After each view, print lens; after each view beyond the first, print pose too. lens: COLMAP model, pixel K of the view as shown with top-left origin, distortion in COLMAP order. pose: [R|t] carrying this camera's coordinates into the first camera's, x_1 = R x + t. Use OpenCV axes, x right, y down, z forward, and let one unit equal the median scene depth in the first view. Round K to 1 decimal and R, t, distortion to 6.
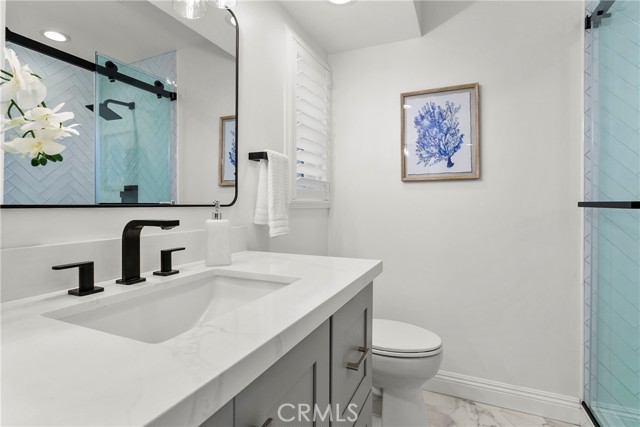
lens RADIAL K [[322.9, 0, 320.2], [0, 322.9, 205.6], [0, 0, 1]] dist [-0.014869, 0.000484]
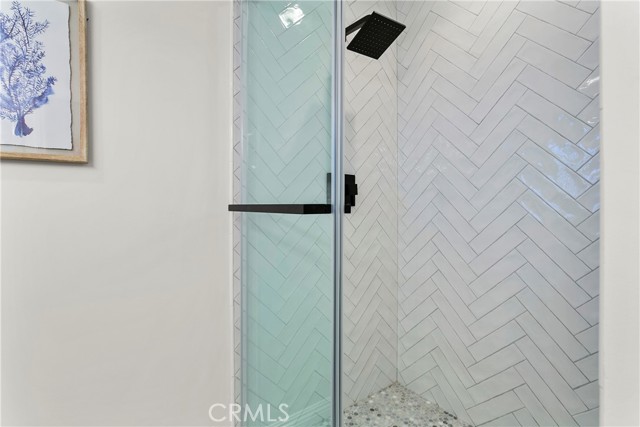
lens RADIAL K [[322.9, 0, 321.5], [0, 322.9, 210.7], [0, 0, 1]] dist [-0.014869, 0.000484]
pose [[0.557975, -0.008045, 0.829819, 0.253010], [0.002473, 0.999965, 0.008032, -0.002355], [-0.829854, -0.002430, 0.557975, 0.334945]]
